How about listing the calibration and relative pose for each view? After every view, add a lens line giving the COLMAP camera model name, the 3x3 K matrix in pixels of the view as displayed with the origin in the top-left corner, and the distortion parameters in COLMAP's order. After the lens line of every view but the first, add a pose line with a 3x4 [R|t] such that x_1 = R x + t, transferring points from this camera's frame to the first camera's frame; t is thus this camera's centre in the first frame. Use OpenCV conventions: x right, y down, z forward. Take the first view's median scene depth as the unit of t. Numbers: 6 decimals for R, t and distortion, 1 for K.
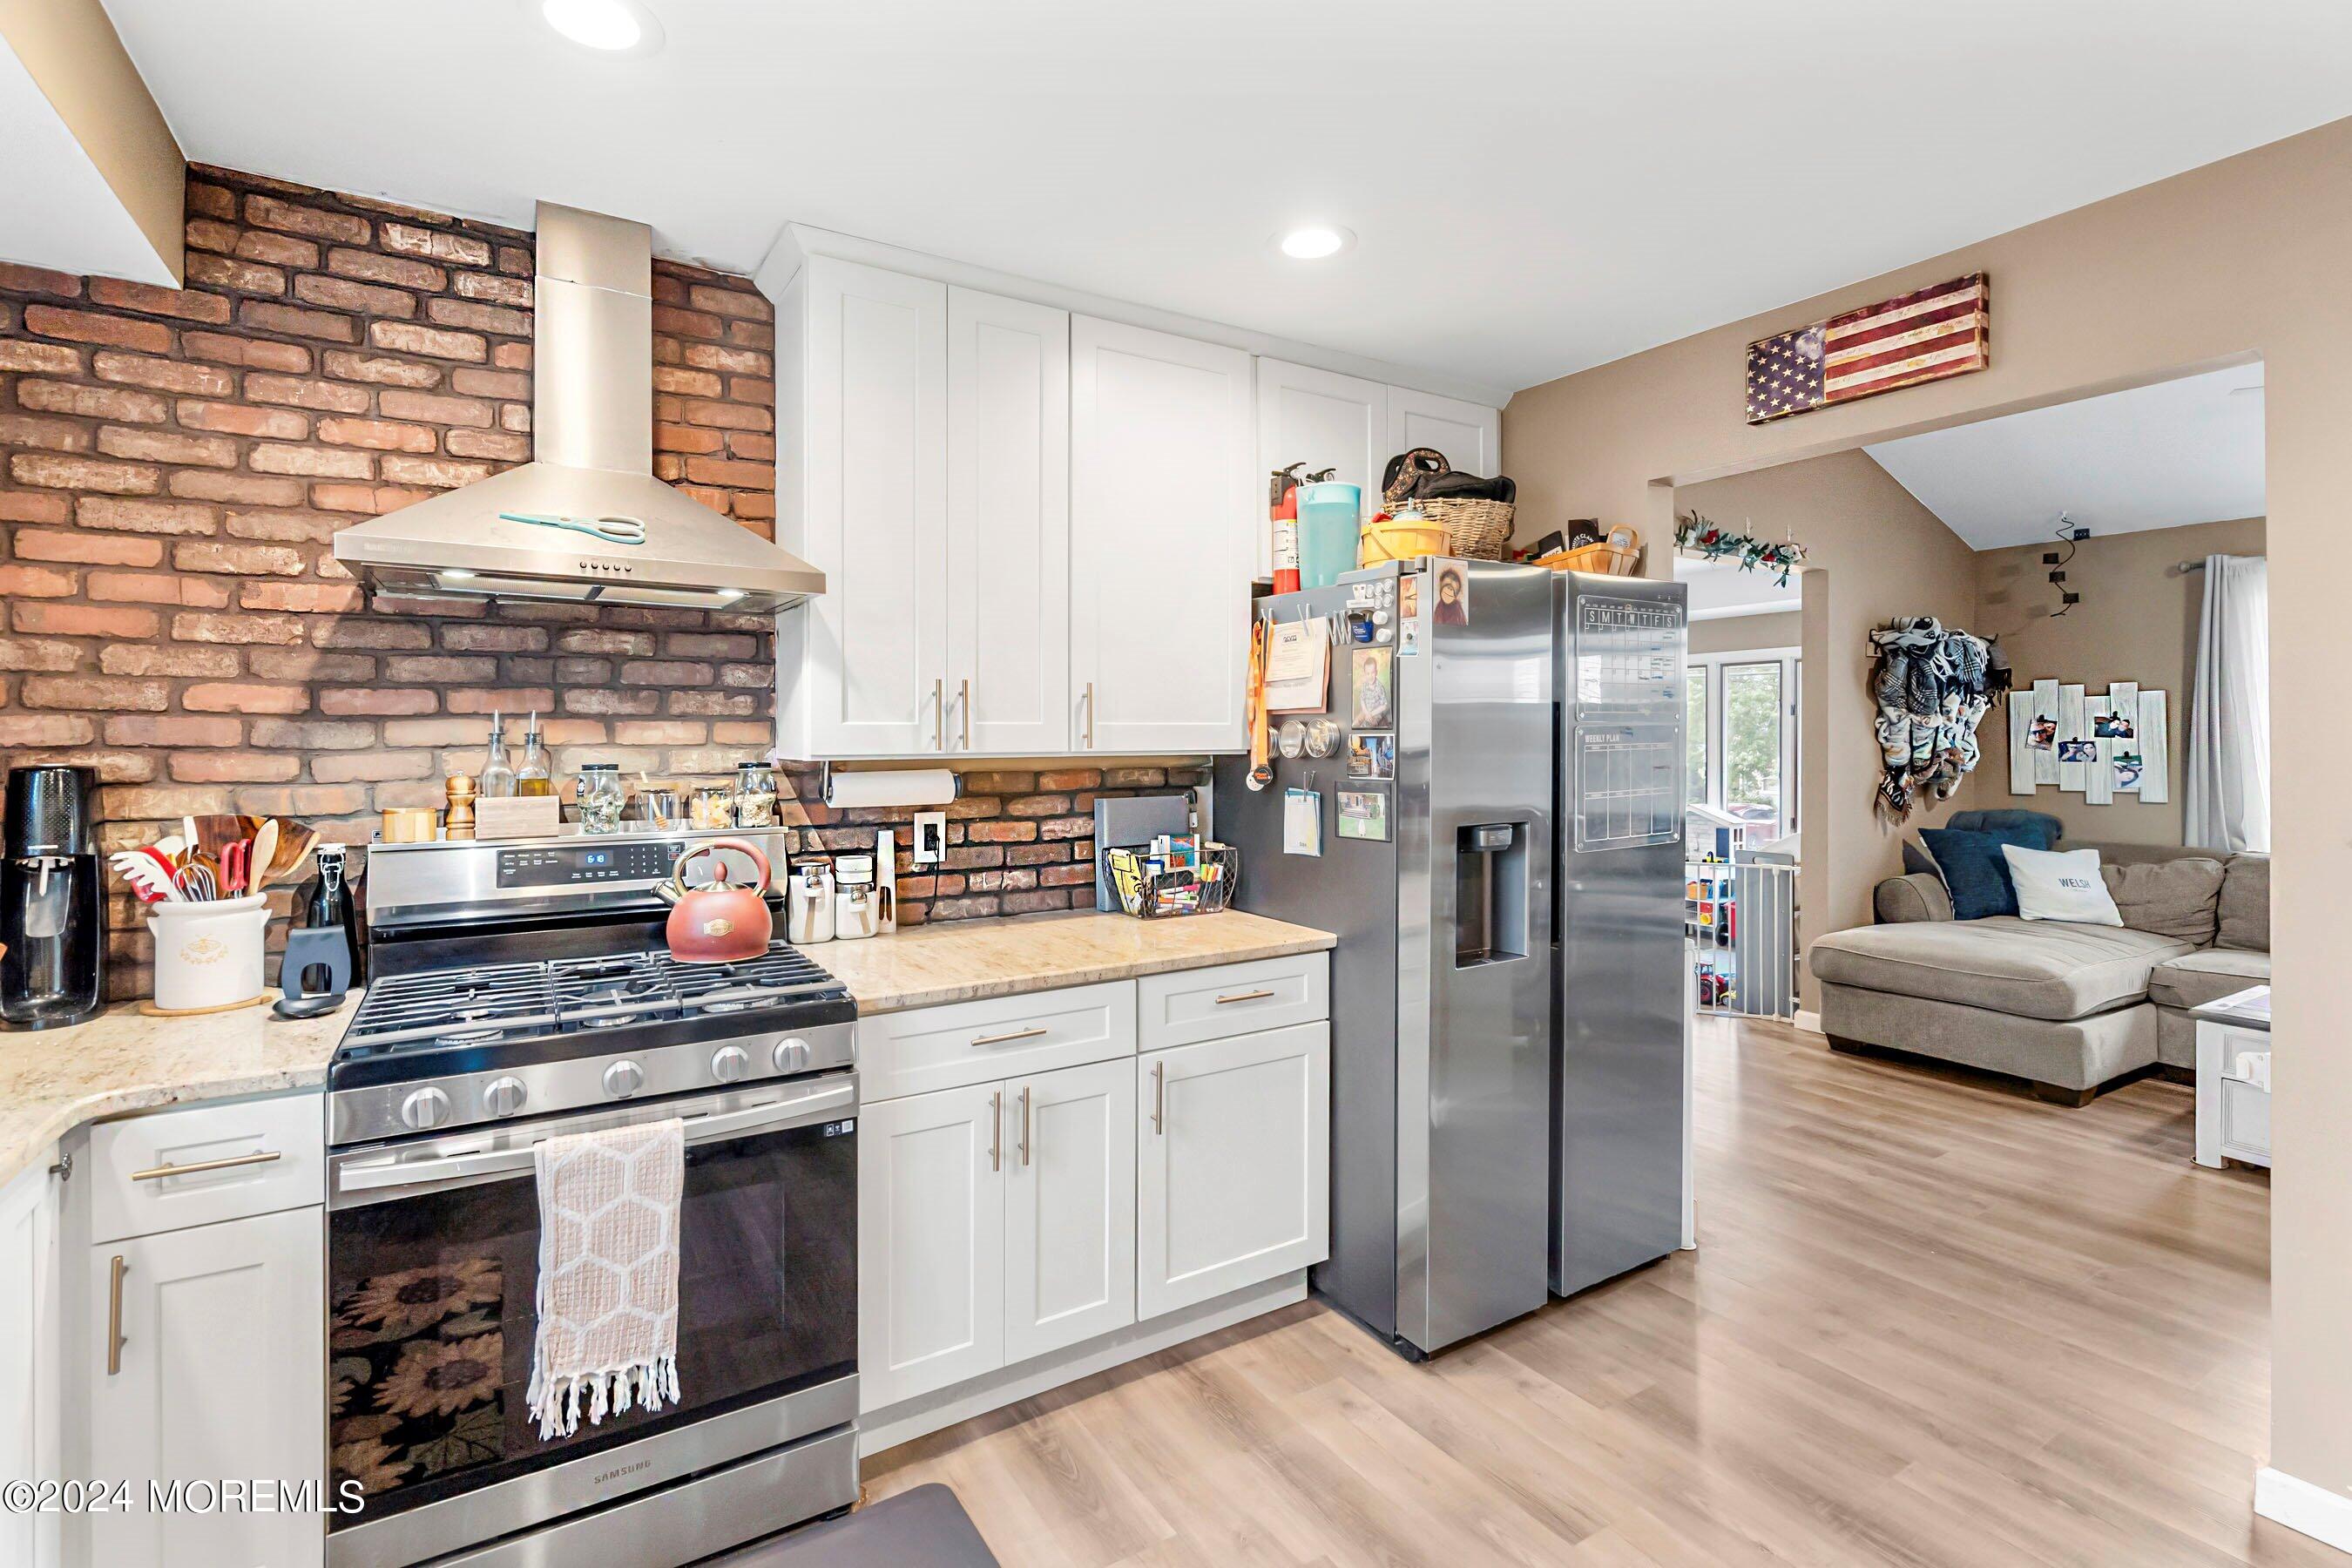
lens RADIAL K [[1082.6, 0, 1170.2], [0, 1082.6, 743.2], [0, 0, 1]] dist [-0.002583, 0.000063]
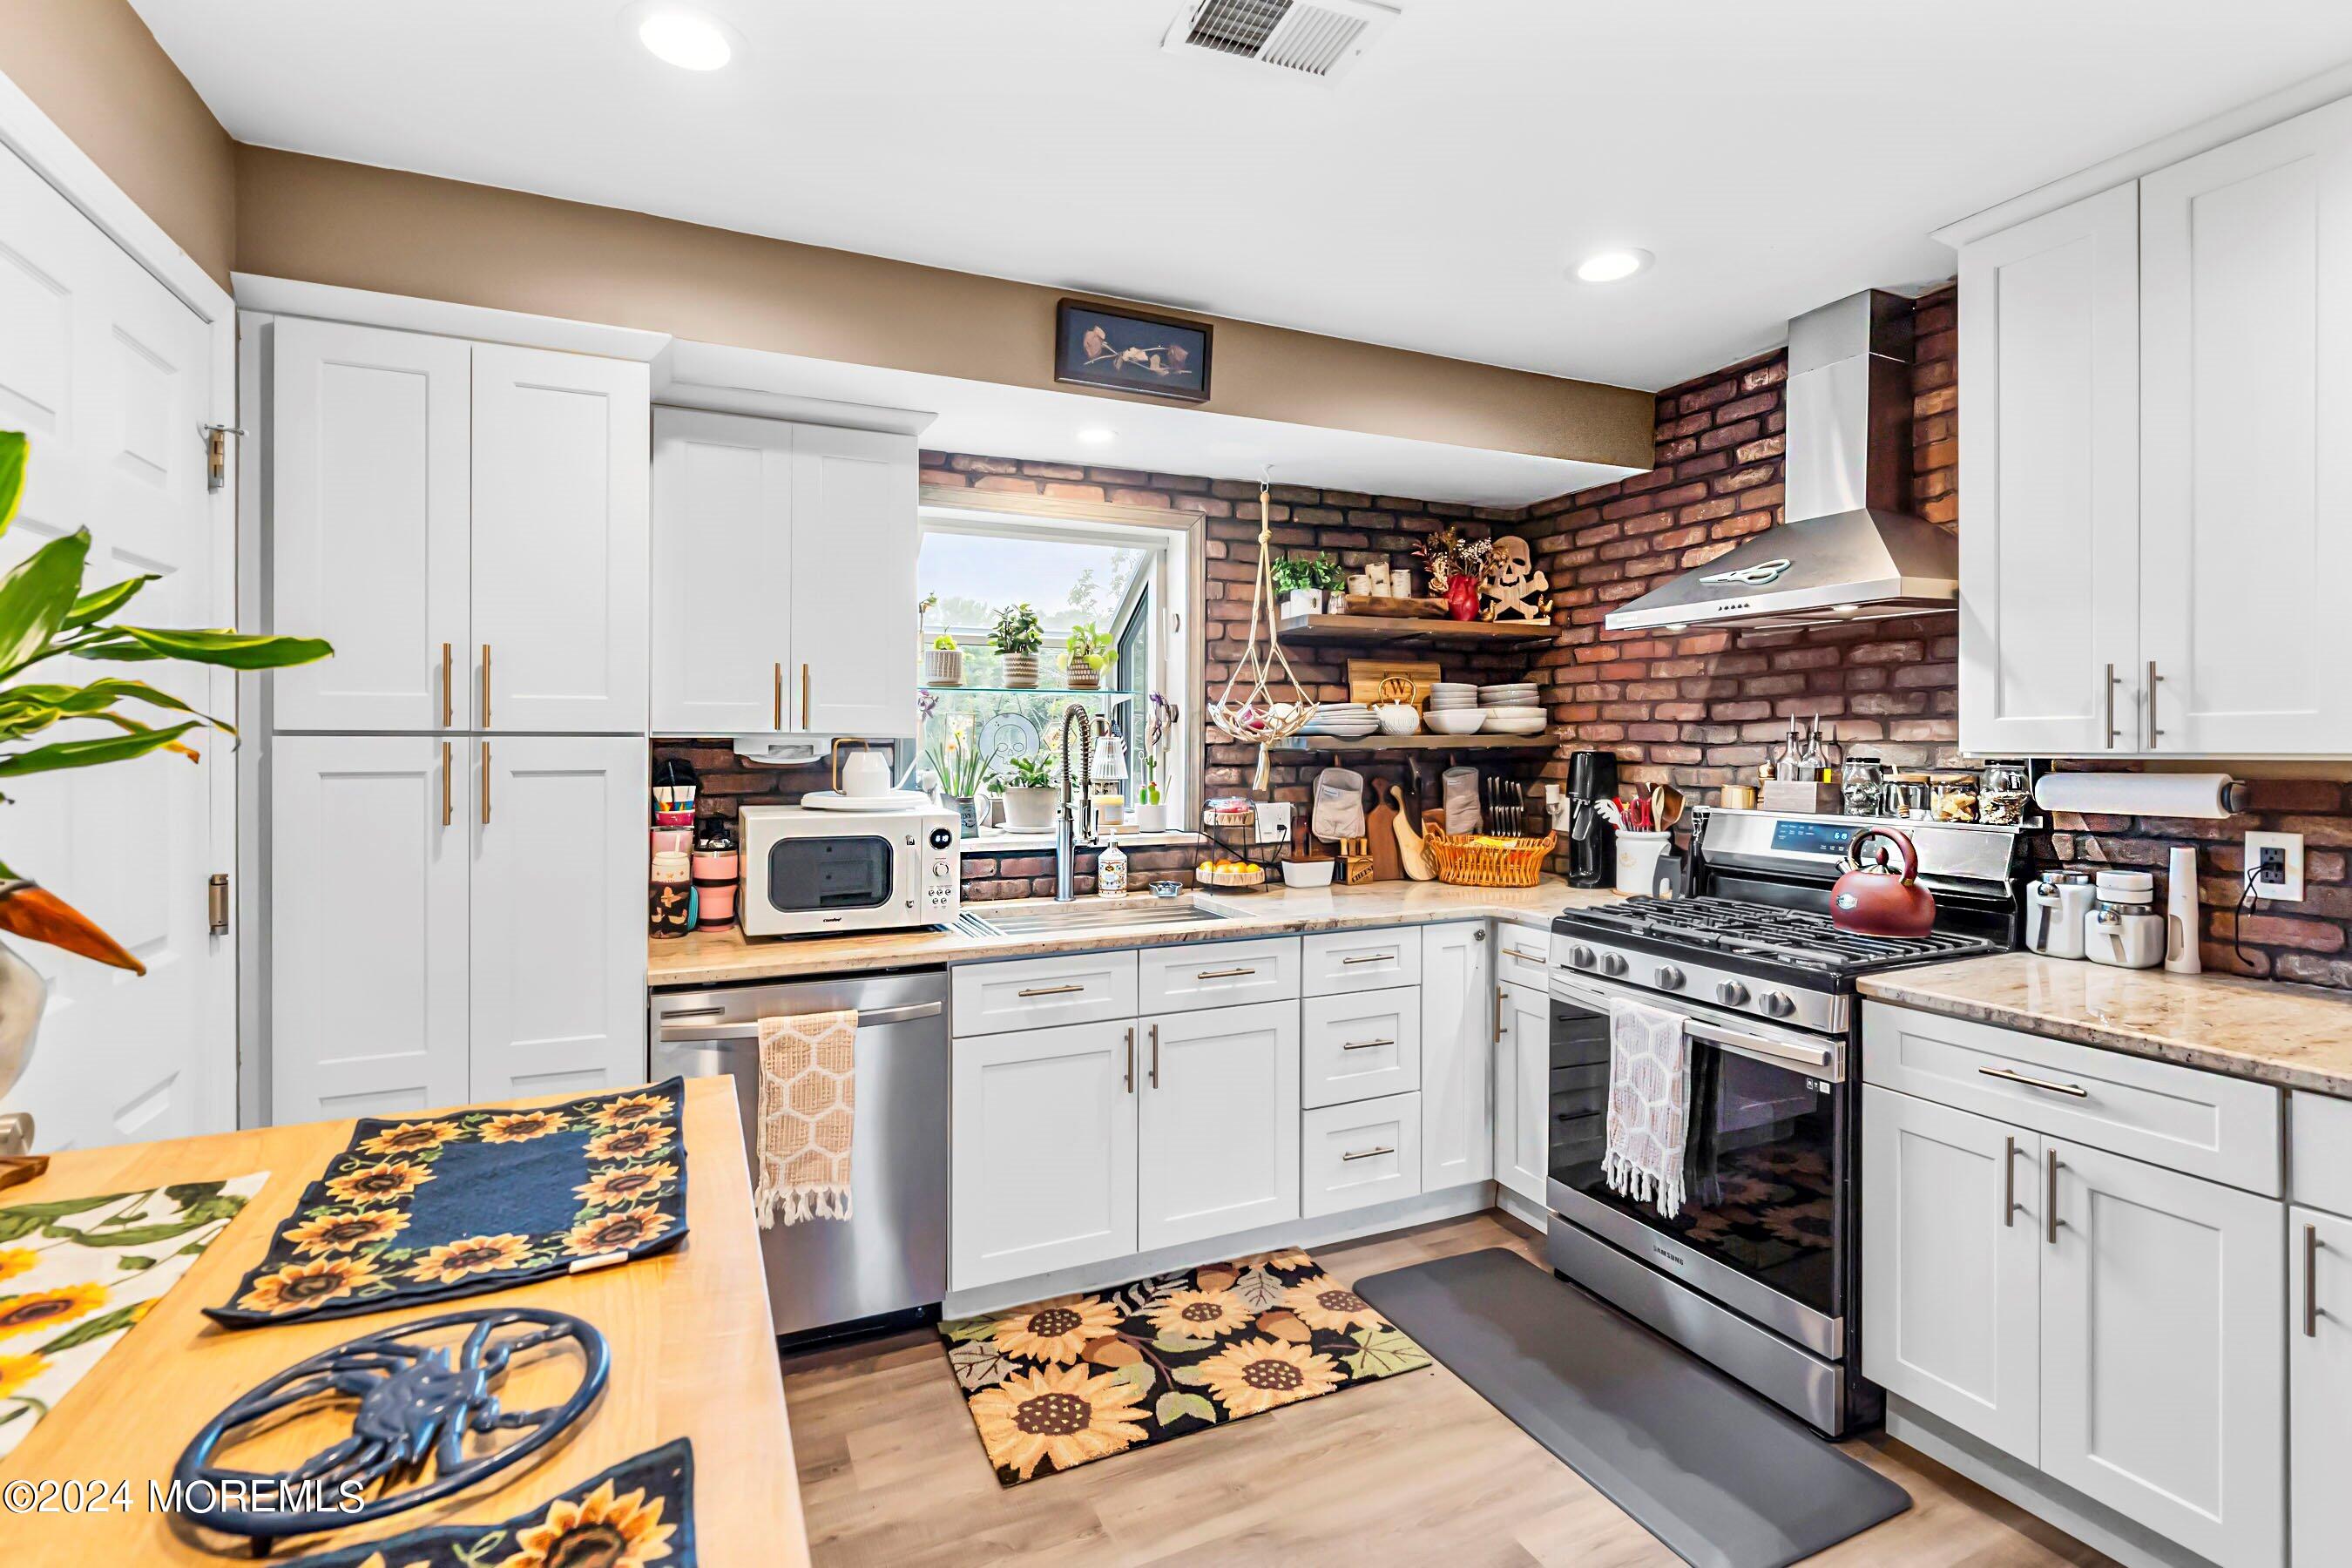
lens RADIAL K [[1082.6, 0, 1170.2], [0, 1082.6, 743.2], [0, 0, 1]] dist [-0.002583, 0.000063]
pose [[-0.133521, 0.003002, -0.991041, 0.790332], [-0.001551, 0.999994, 0.003238, 0.001048], [0.991045, 0.001970, -0.133515, 0.438018]]
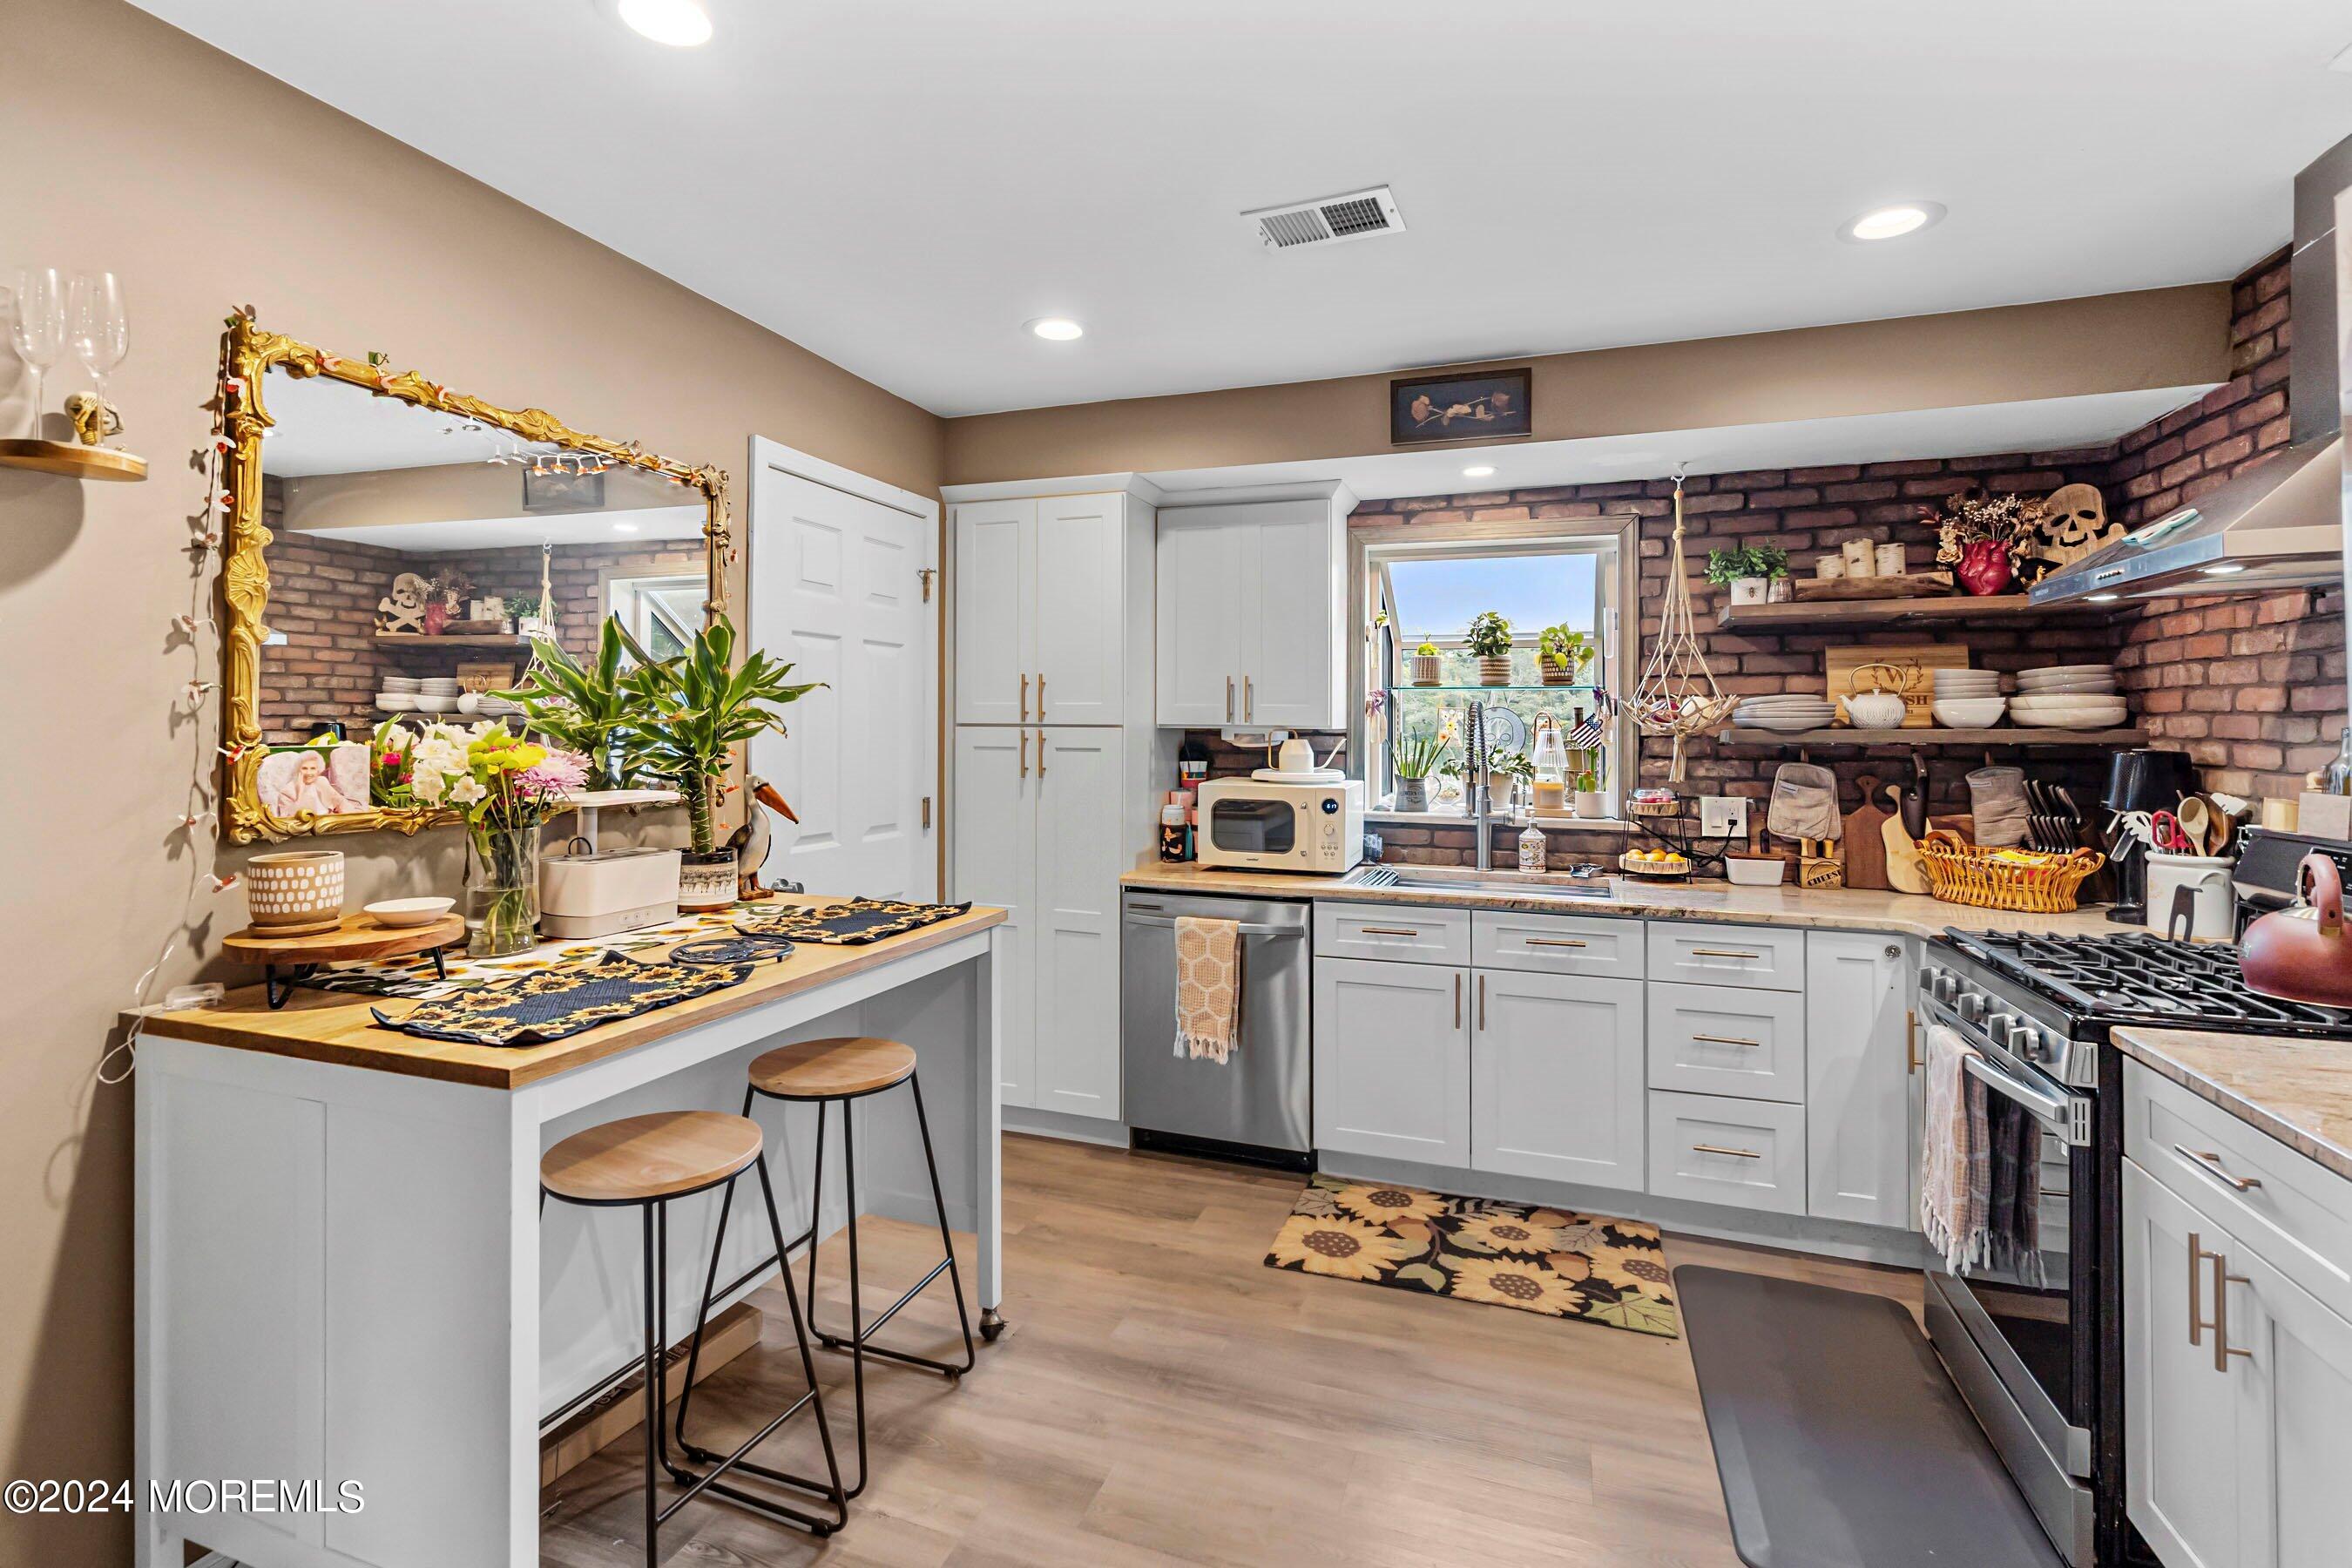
lens RADIAL K [[1093.3, 0, 1174.2], [0, 1093.3, 719.8], [0, 0, 1]] dist [0.002144, 0.000579]
pose [[-0.782033, -0.007718, -0.623189, 0.801254], [-0.006040, 0.999970, -0.004804, -0.005503], [0.623208, 0.000008, -0.782056, 1.131350]]
